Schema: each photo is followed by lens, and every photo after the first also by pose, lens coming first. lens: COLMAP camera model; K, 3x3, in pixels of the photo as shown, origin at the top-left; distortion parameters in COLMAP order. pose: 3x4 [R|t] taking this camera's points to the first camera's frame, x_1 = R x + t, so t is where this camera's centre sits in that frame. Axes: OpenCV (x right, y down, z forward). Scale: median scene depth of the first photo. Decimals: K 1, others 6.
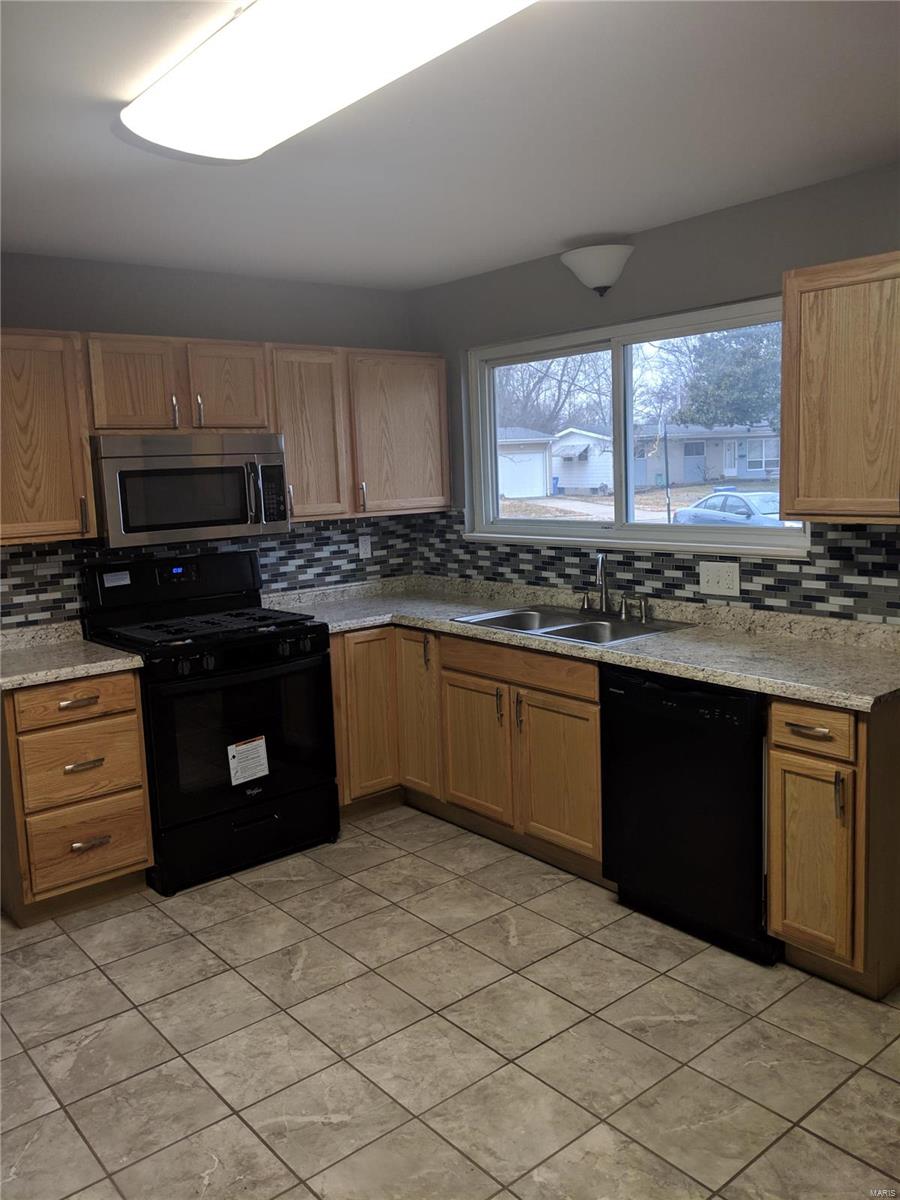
lens RADIAL K [[965.1, 0, 450.0], [0, 965.1, 600.0], [0, 0, 1]] dist [0.056833, -0.102879]
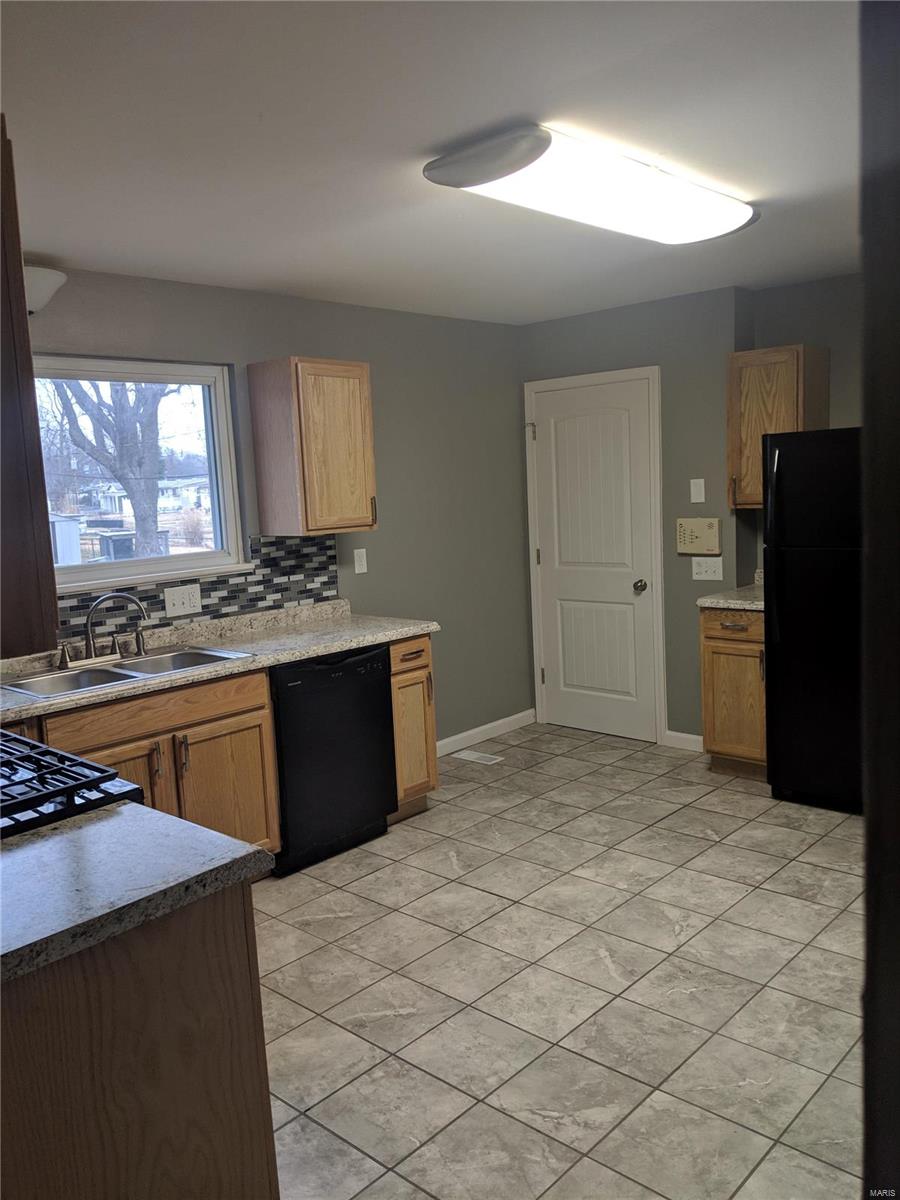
lens RADIAL K [[965.1, 0, 450.0], [0, 965.1, 600.0], [0, 0, 1]] dist [0.056833, -0.102879]
pose [[-0.140026, -0.078839, 0.987004, -0.994720], [0.195276, 0.975048, 0.105587, -0.090796], [-0.970701, 0.207523, -0.121137, 0.919450]]
